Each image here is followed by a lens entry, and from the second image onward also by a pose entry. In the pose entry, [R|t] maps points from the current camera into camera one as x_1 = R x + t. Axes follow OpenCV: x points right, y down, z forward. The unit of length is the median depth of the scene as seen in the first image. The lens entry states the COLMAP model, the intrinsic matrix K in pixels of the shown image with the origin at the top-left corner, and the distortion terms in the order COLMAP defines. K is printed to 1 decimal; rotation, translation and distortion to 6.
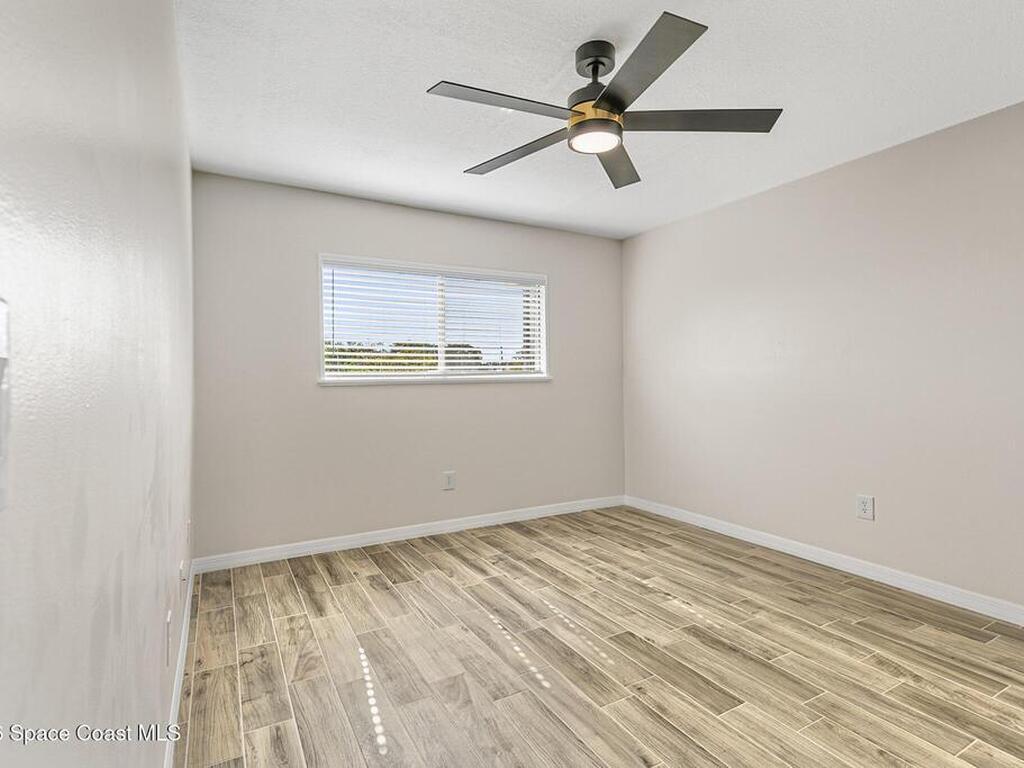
lens RADIAL K [[525.4, 0, 512.2], [0, 525.4, 377.4], [0, 0, 1]] dist [0.000906, 0.000158]
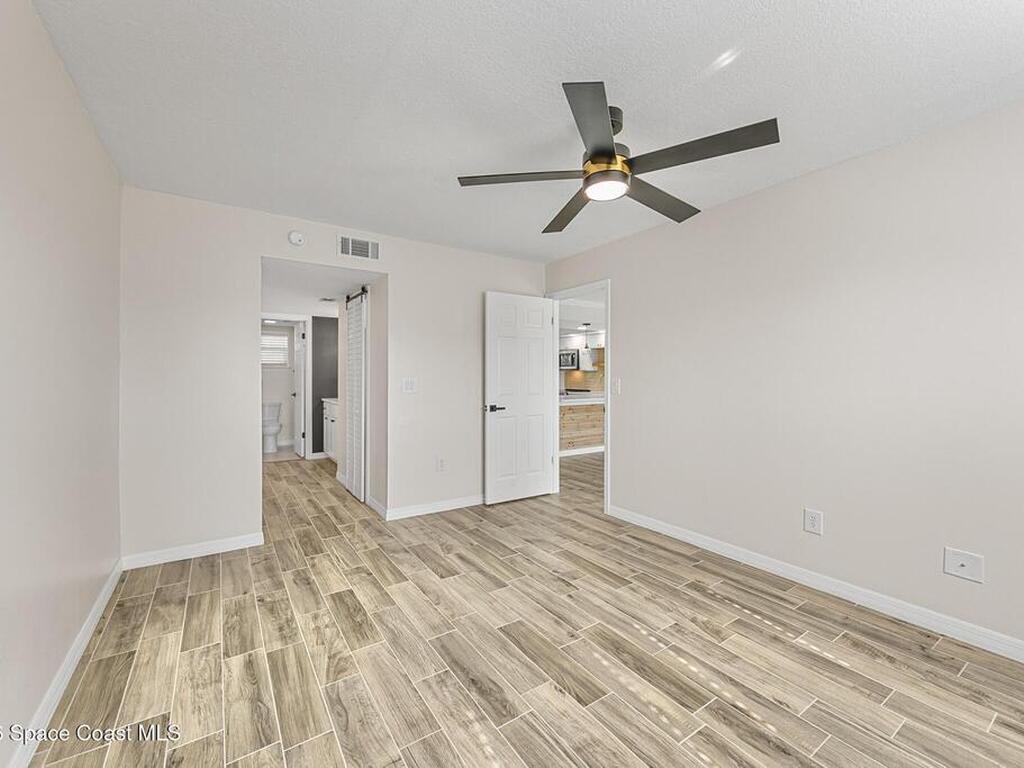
lens RADIAL K [[435.0, 0, 512.0], [0, 435.0, 384.0], [0, 0, 1]] dist [0.000208, -0.000014]
pose [[-0.996433, 0.006808, -0.084115, 0.431339], [0.005519, 0.999864, 0.015546, -0.030428], [0.084209, 0.015026, -0.996335, 1.850113]]
